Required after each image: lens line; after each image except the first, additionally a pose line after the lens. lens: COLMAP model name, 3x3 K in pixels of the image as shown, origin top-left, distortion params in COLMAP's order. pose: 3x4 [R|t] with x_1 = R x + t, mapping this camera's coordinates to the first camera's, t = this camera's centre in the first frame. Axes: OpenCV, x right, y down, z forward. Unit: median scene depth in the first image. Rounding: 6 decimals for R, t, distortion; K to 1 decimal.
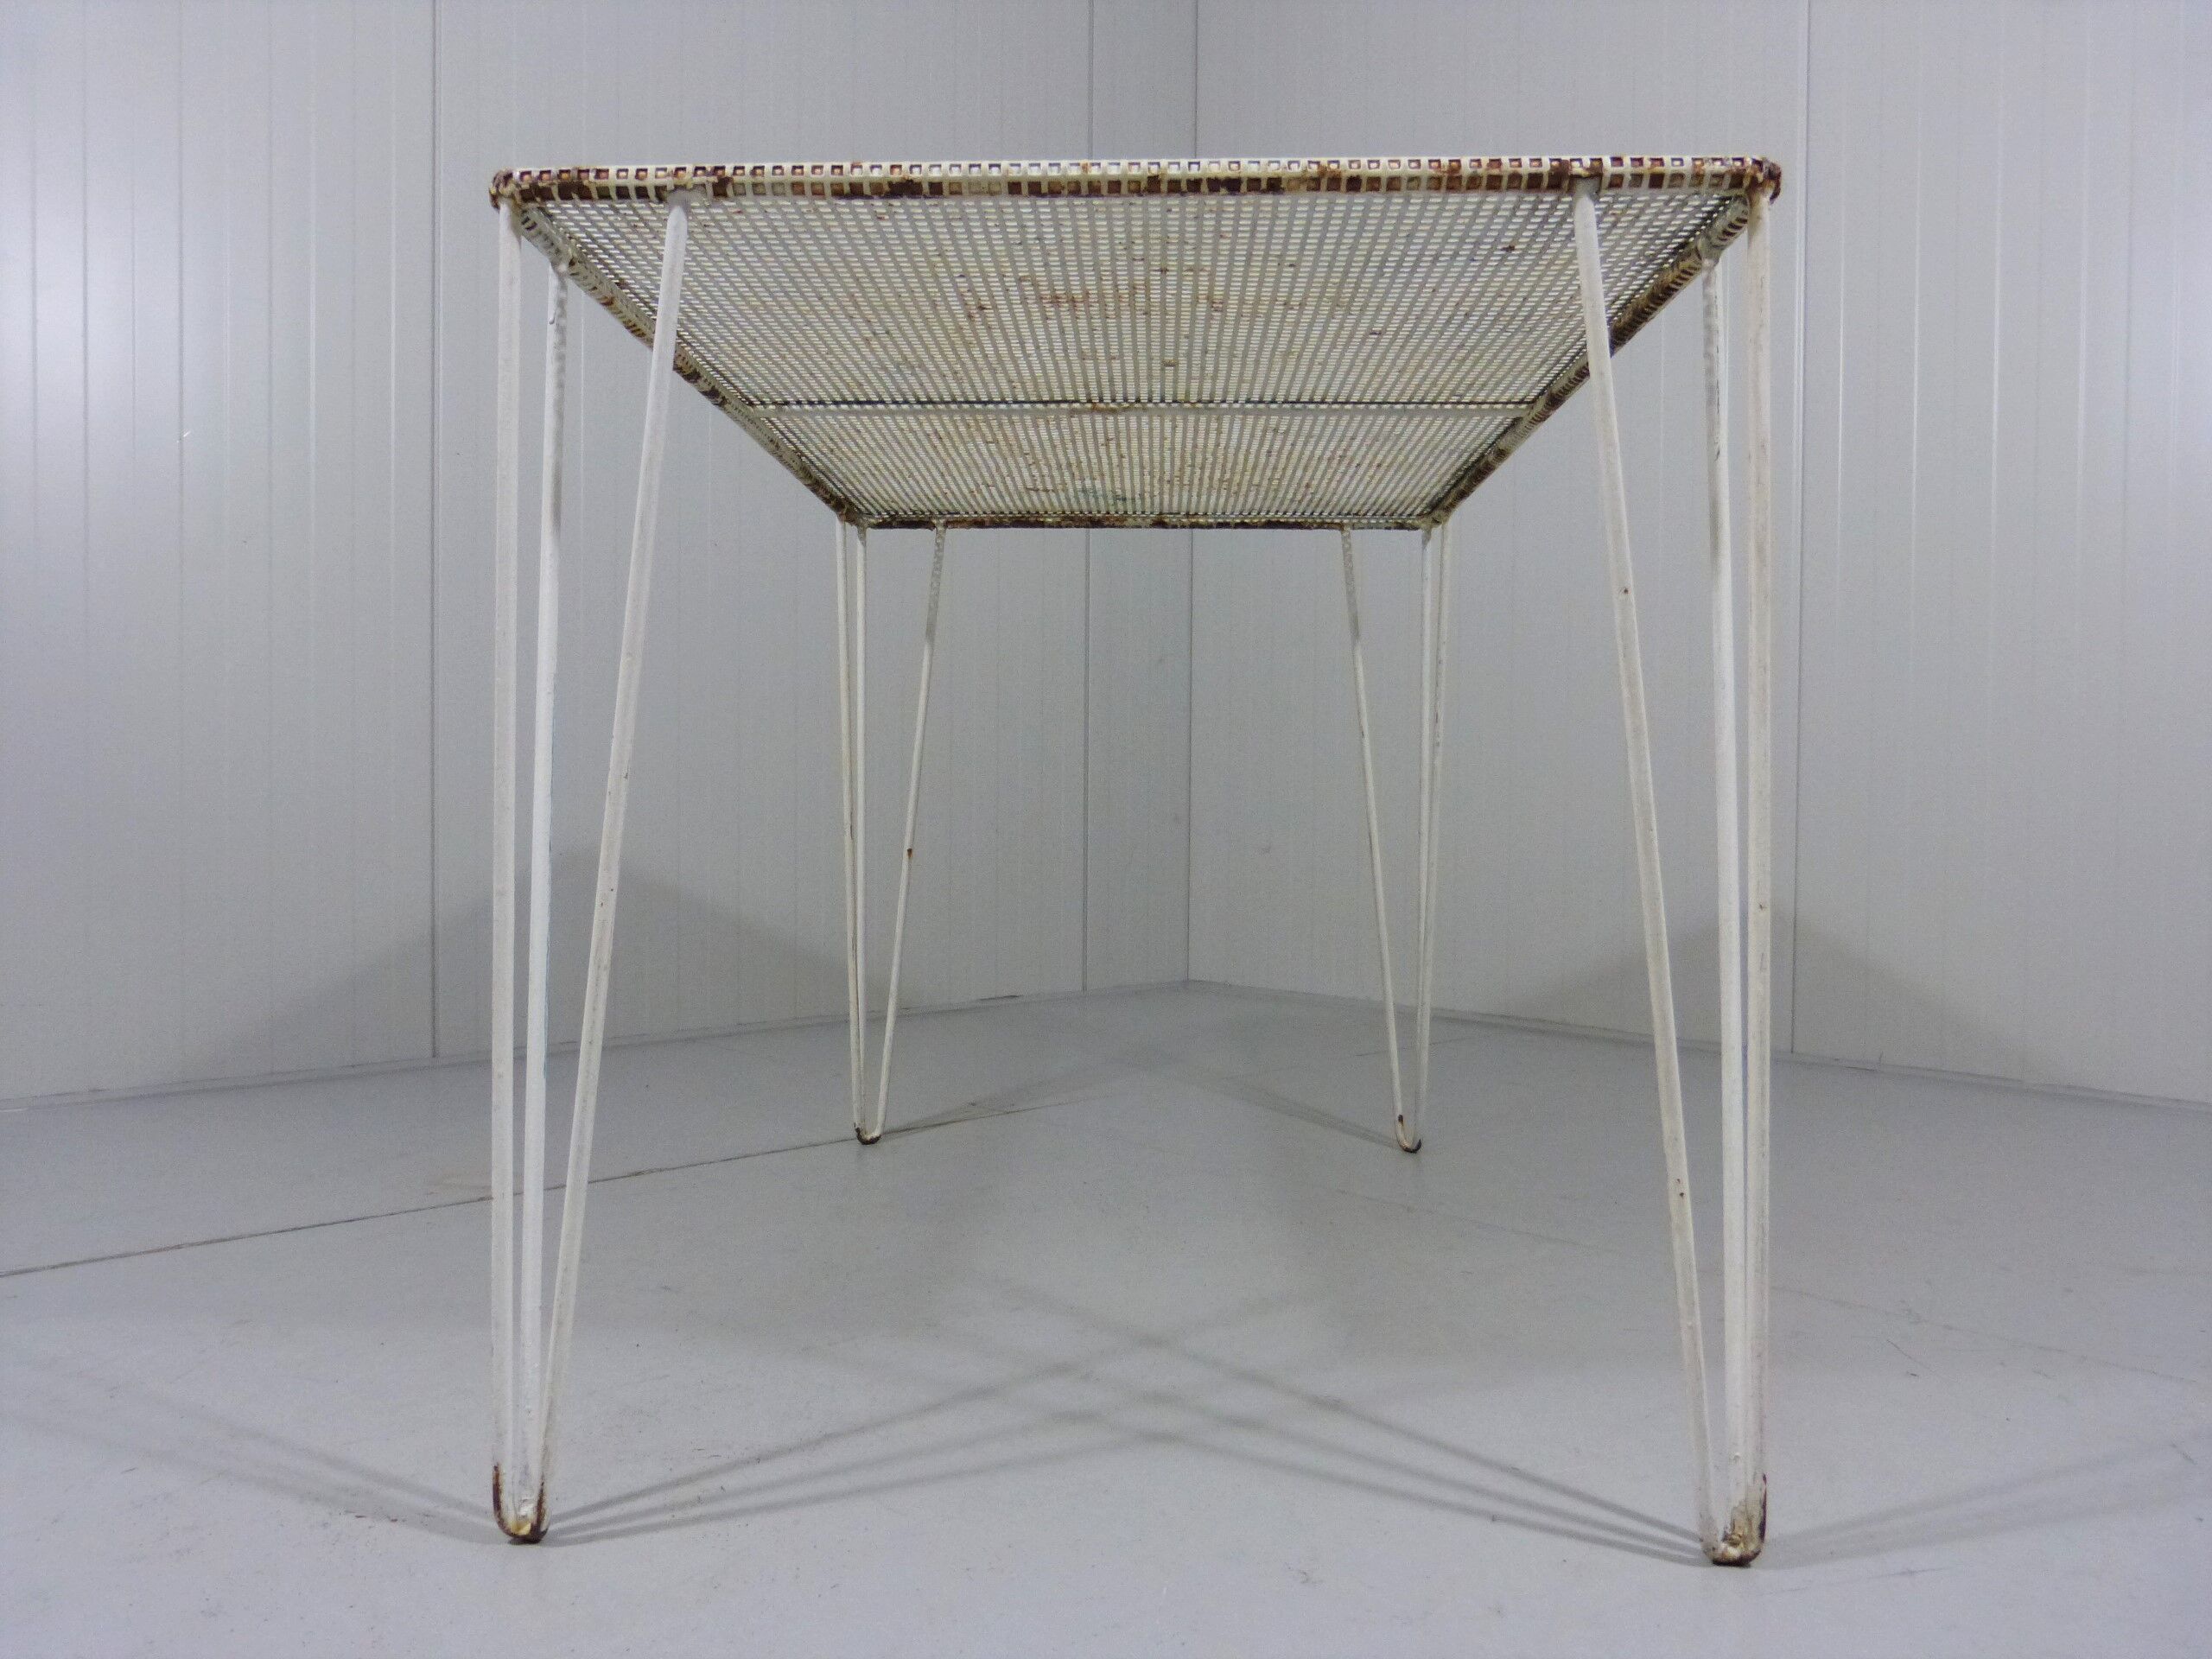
lens RADIAL K [[1642.2, 0, 1106.0], [0, 1642.2, 829.5], [0, 0, 1]] dist [-0.041865, 0.030751]
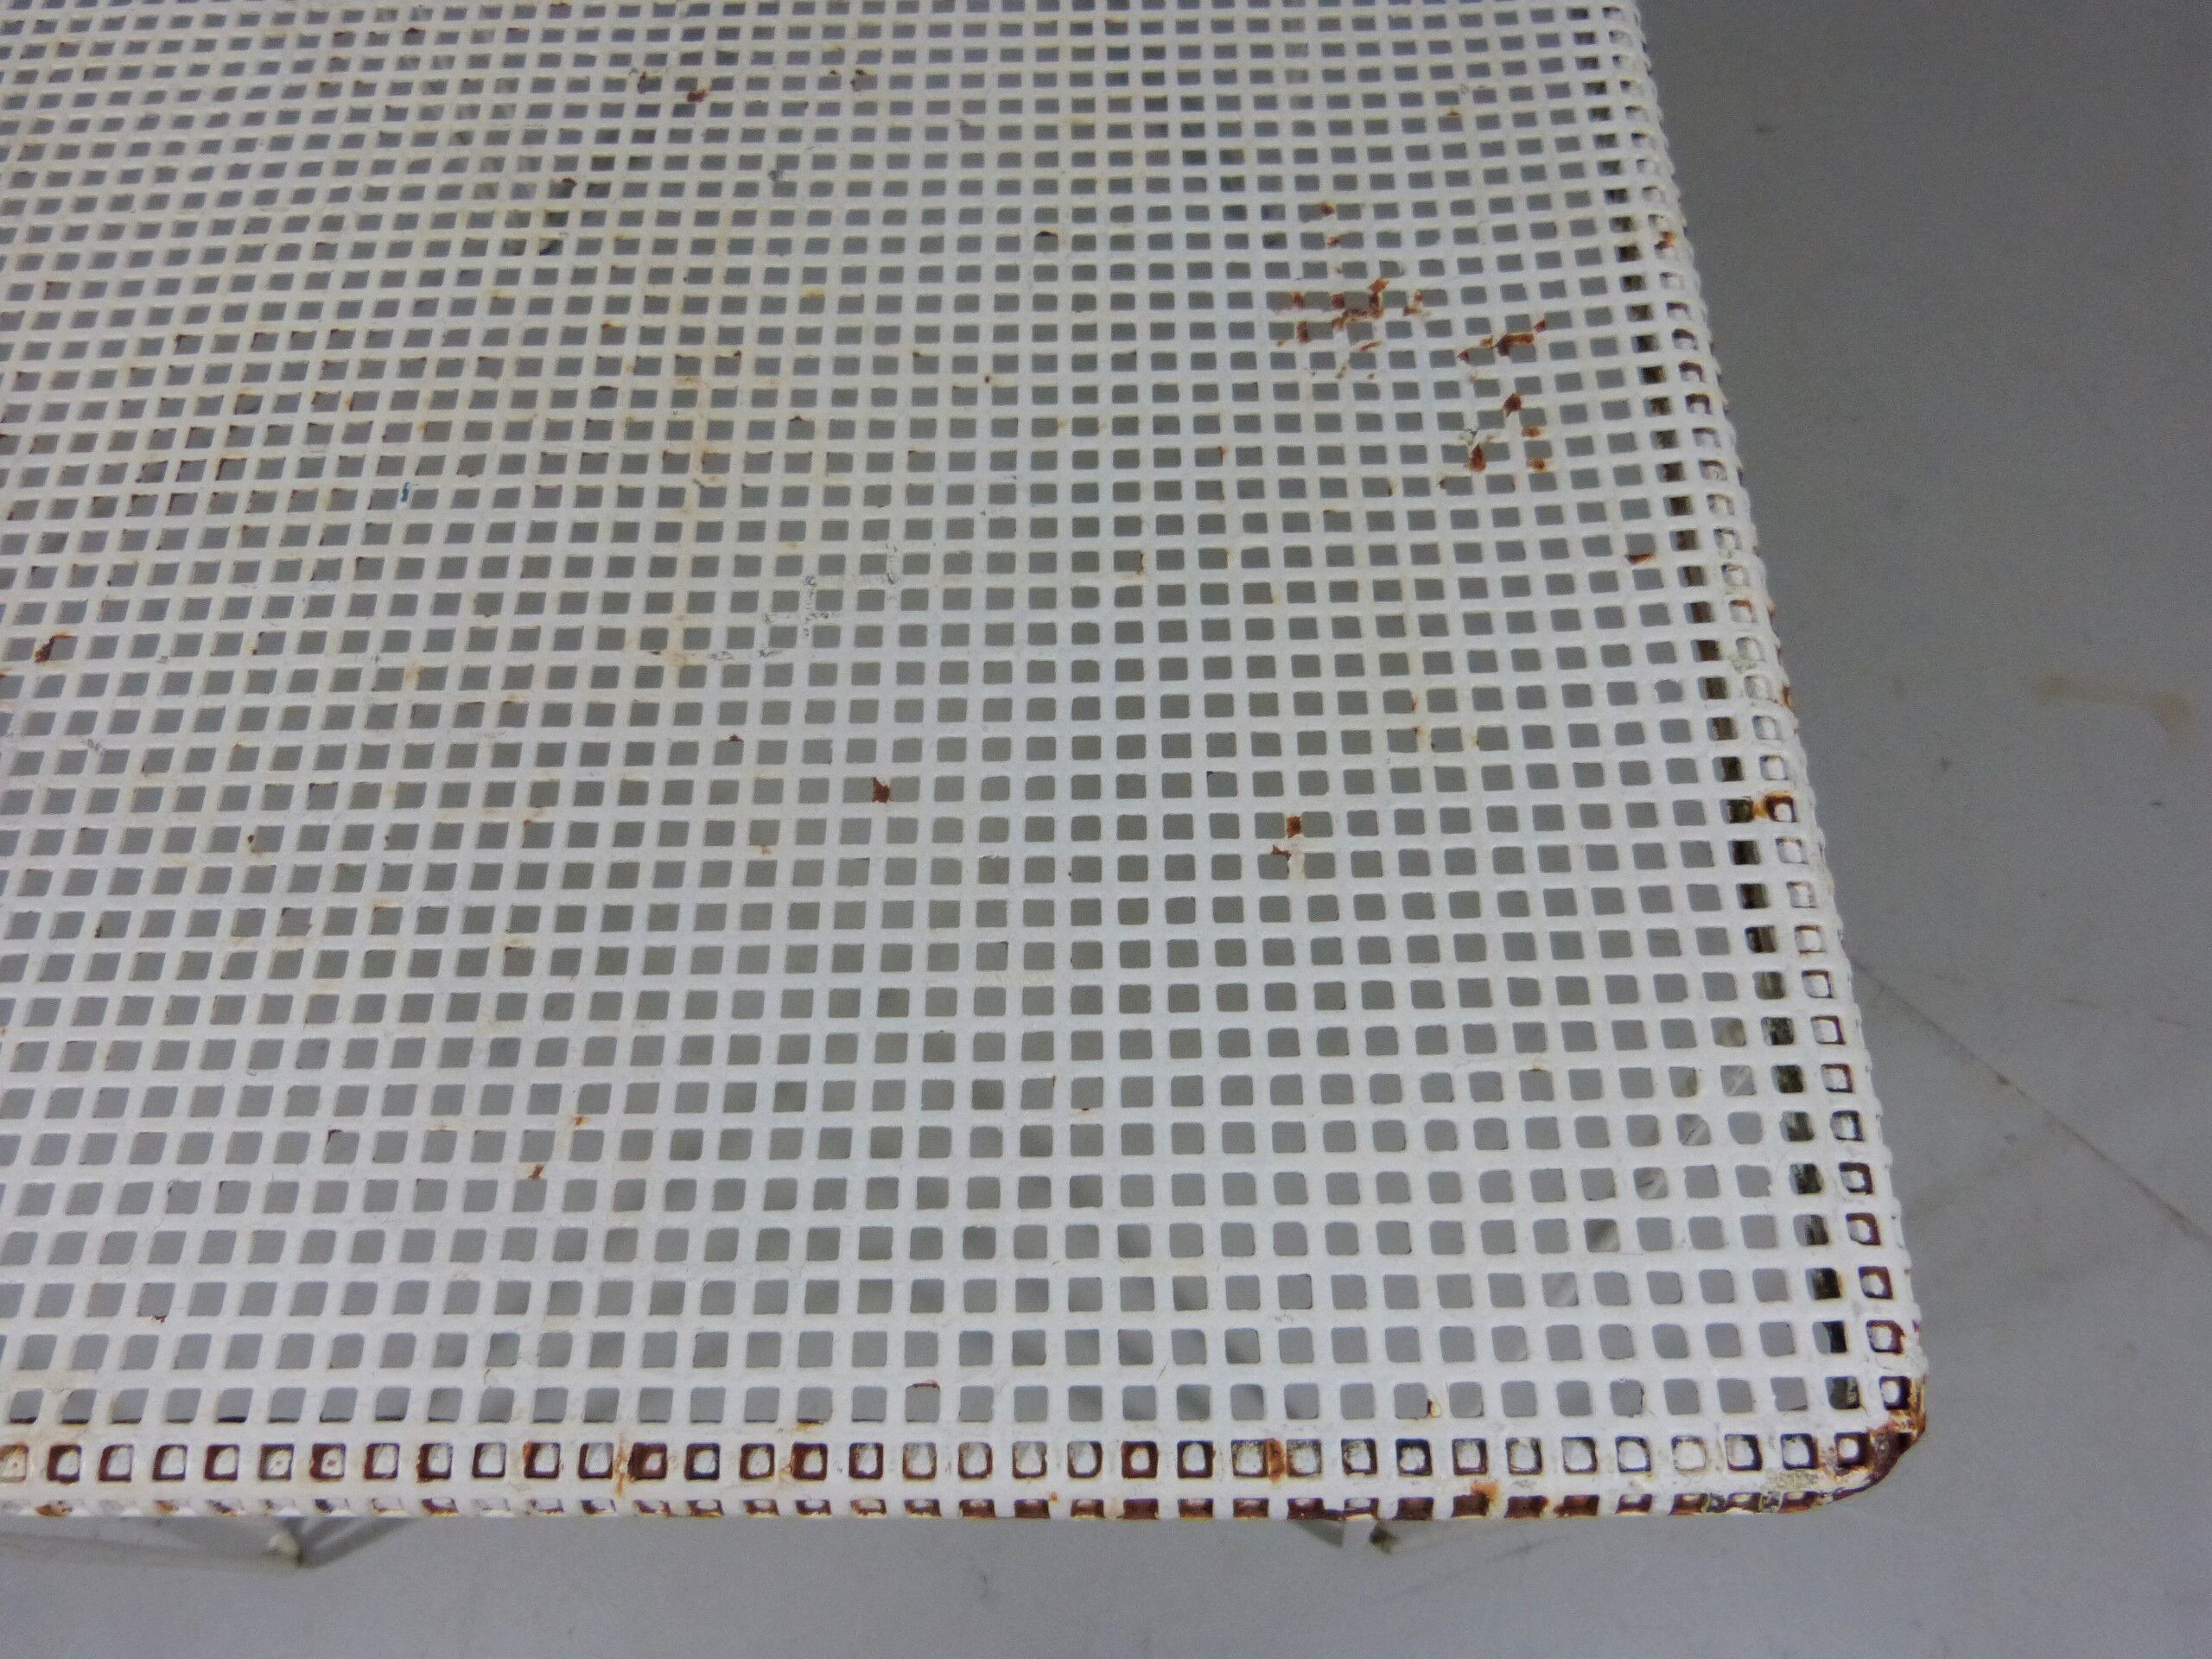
lens RADIAL K [[1633.2, 0, 1107.6], [0, 1633.2, 772.3], [0, 0, 1]] dist [0.009112, -0.055621]
pose [[0.999059, -0.043261, -0.003160, 0.211997], [0.023190, 0.471130, 0.881759, -0.719370], [-0.036657, -0.881002, 0.471690, 0.860628]]
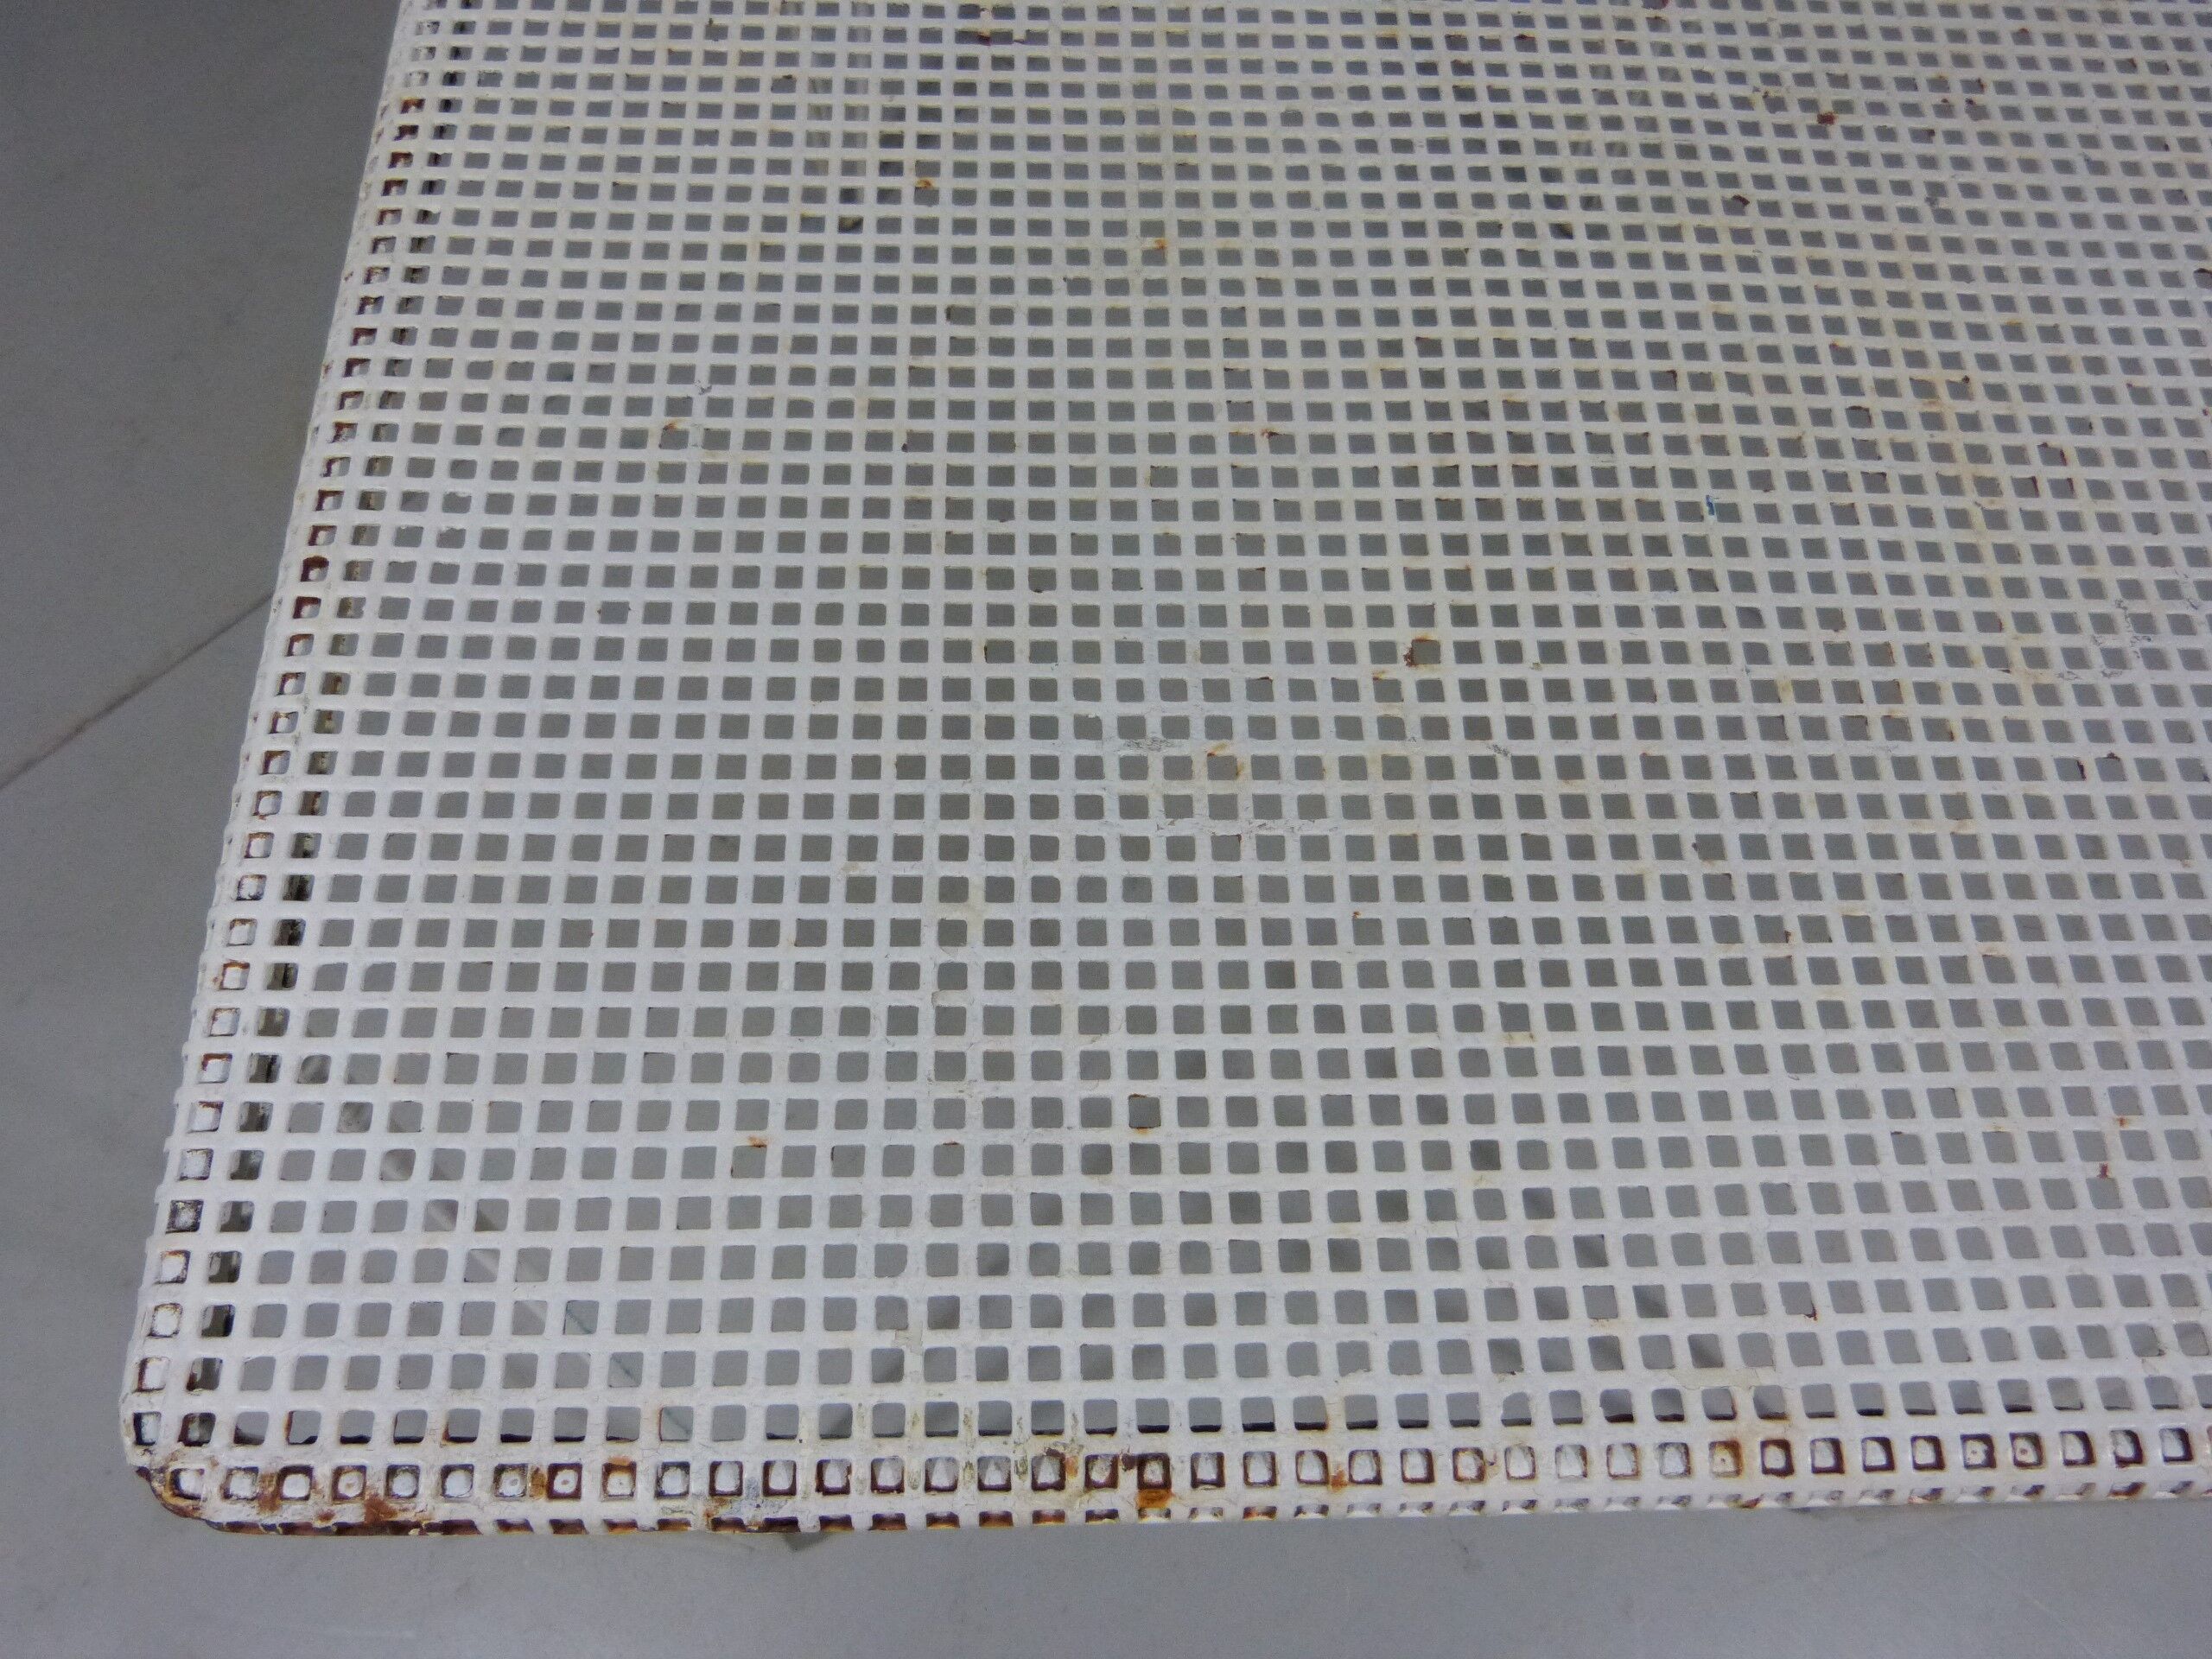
lens RADIAL K [[1642.1, 0, 1112.8], [0, 1642.1, 830.9], [0, 0, 1]] dist [-0.042309, 0.031102]
pose [[0.997798, -0.029632, 0.059332, 0.180872], [-0.039652, 0.450569, 0.891861, -0.719456], [-0.053161, -0.892250, 0.448402, 0.861603]]
